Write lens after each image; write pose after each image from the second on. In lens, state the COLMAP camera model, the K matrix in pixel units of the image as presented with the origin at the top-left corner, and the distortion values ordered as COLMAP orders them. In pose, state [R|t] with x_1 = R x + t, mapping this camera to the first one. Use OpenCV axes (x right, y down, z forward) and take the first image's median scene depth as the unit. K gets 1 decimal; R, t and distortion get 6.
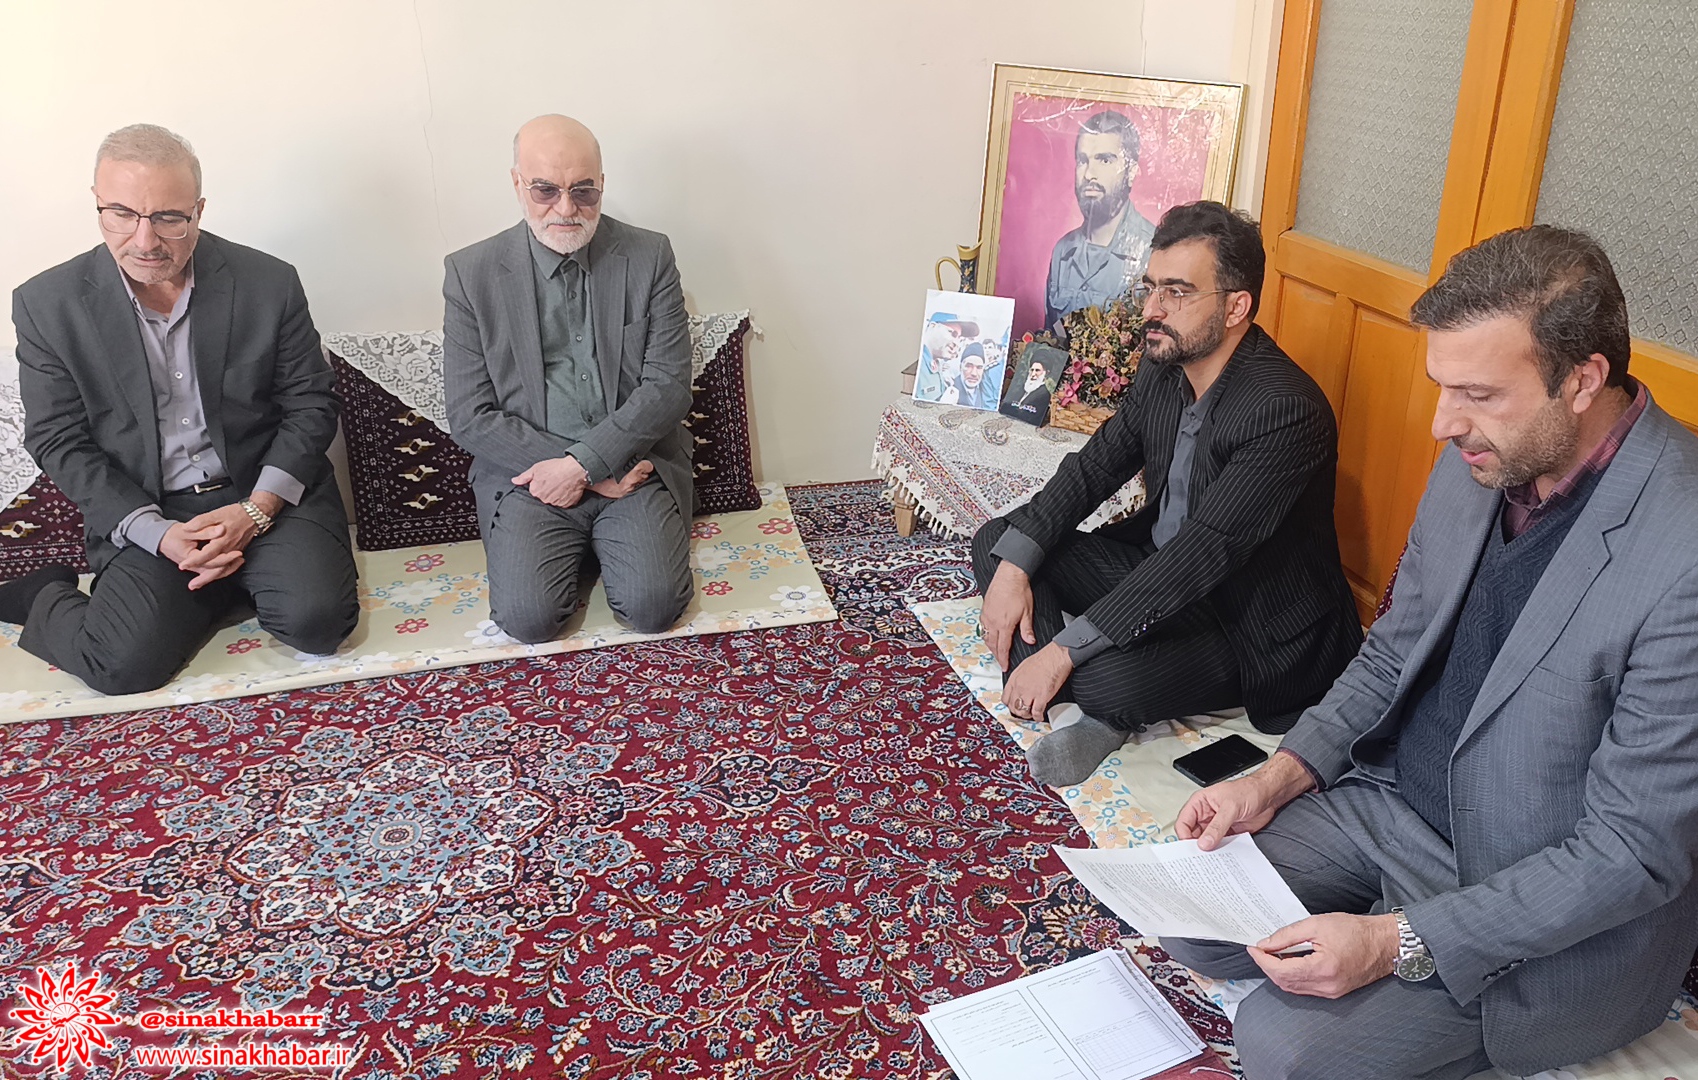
lens RADIAL K [[1279.6, 0, 848.5], [0, 1279.6, 493.1], [0, 0, 1]] dist [0.005739, -0.001733]
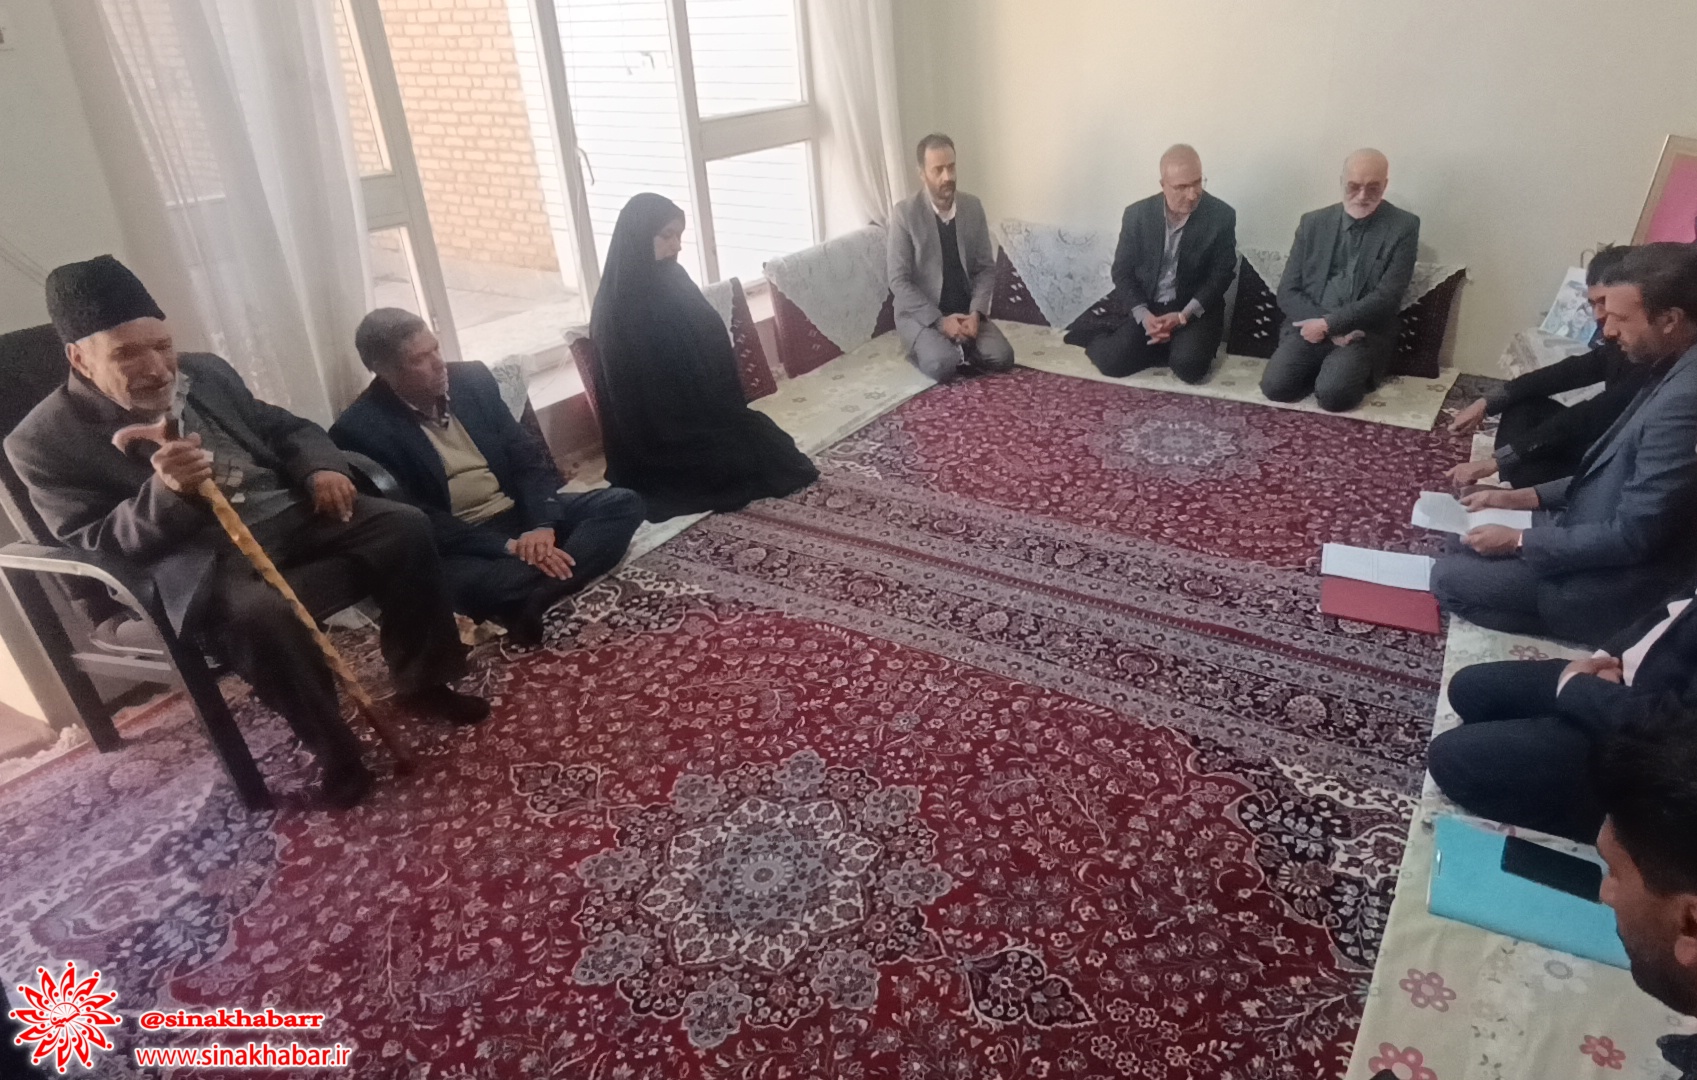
lens RADIAL K [[971.0, 0, 848.5], [0, 971.0, 540.0], [0, 0, 1]] dist [-0.000767, -0.000672]
pose [[0.625648, 0.342278, -0.701006, 0.529285], [-0.251874, 0.939109, 0.233737, 0.134705], [0.738325, 0.030328, 0.673763, -0.618457]]
